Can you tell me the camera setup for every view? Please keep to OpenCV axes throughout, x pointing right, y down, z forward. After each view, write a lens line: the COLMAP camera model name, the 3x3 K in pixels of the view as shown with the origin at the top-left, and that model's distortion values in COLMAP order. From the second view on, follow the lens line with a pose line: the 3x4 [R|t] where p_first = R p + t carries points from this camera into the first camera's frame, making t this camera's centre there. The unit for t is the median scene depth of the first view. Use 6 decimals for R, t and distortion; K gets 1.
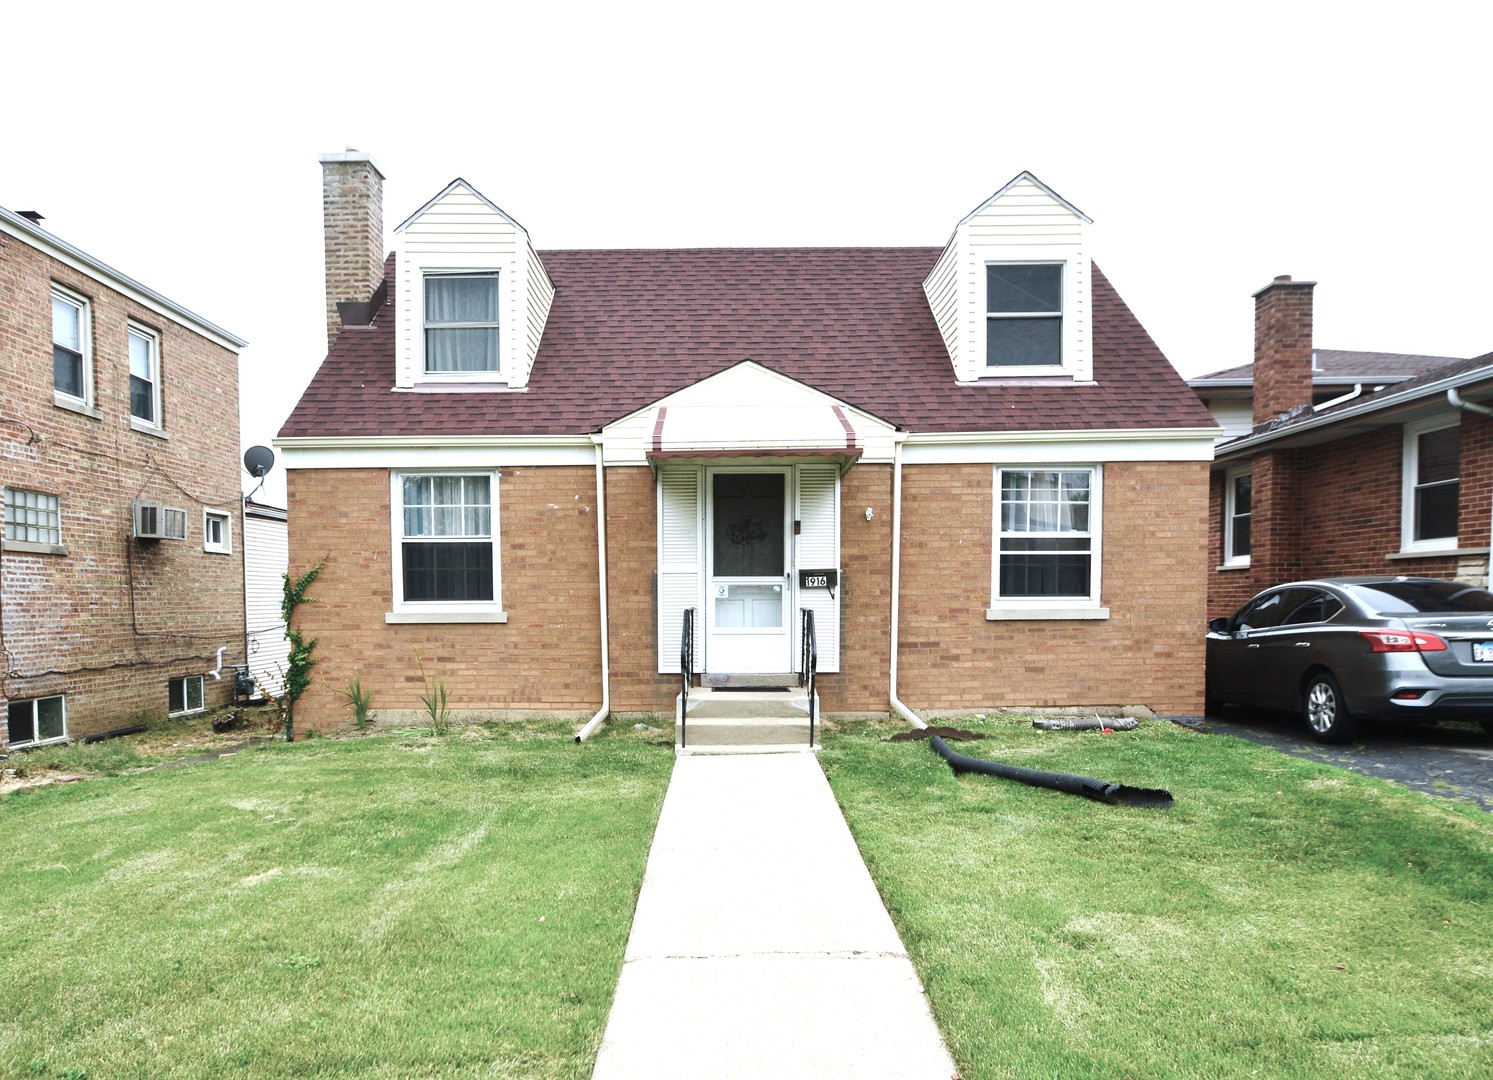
lens RADIAL K [[908.3, 0, 712.2], [0, 908.3, 595.8], [0, 0, 1]] dist [-0.011814, -0.000138]
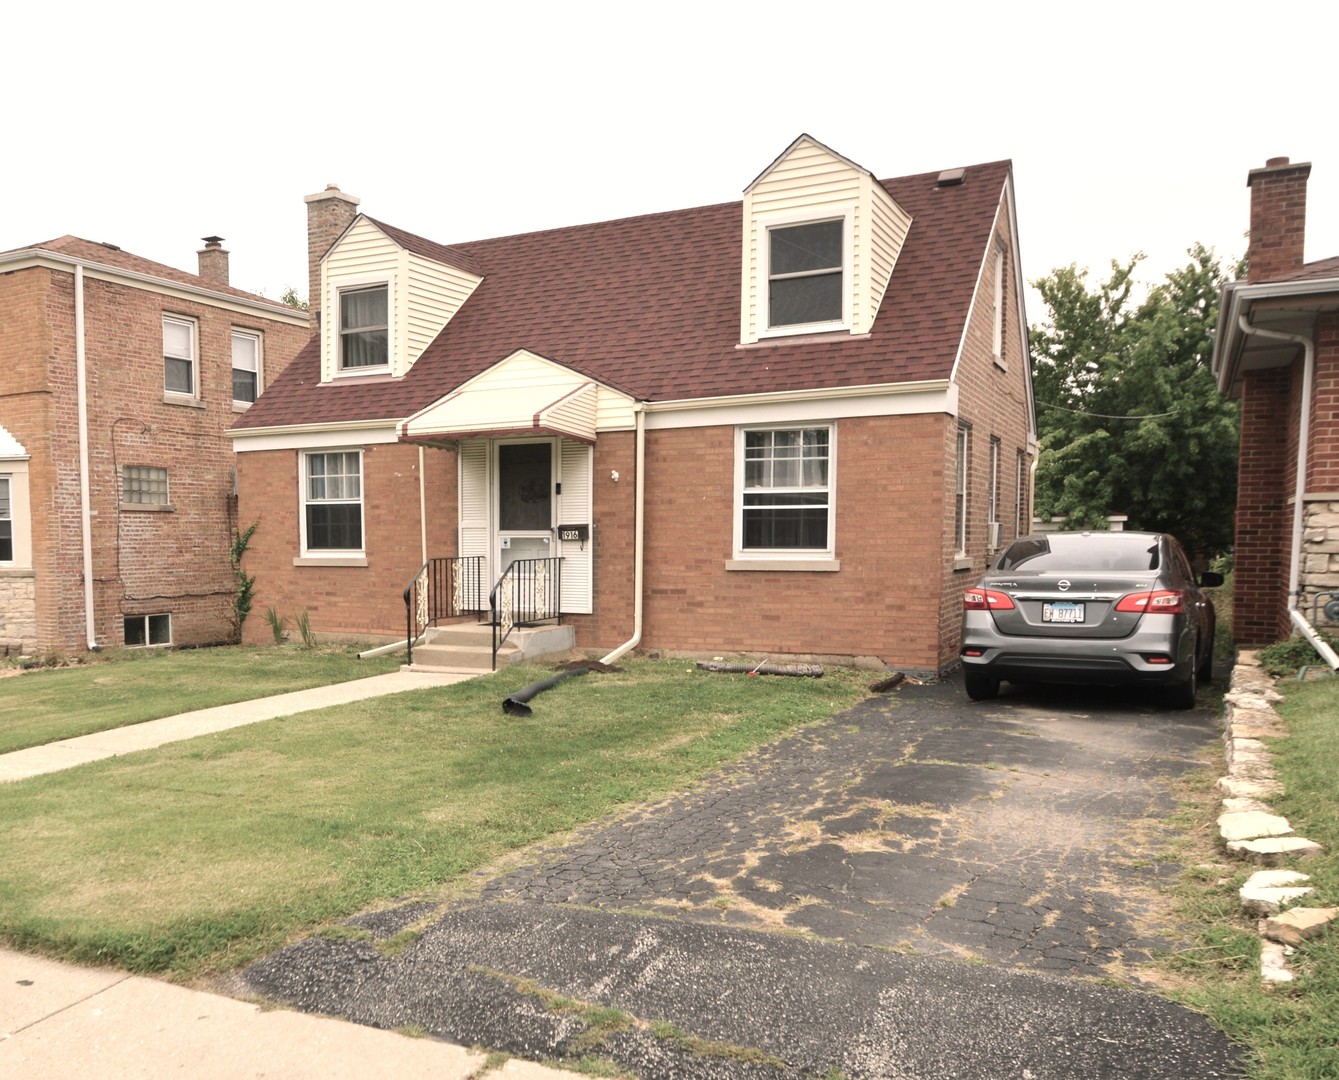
lens RADIAL K [[1089.3, 0, 669.7], [0, 1089.3, 539.4], [0, 0, 1]] dist [-0.010921, -0.011380]
pose [[0.905179, 0.003700, -0.425015, 0.788554], [0.002250, 0.999906, 0.013498, -0.027610], [0.425025, -0.013174, 0.905086, -0.202892]]
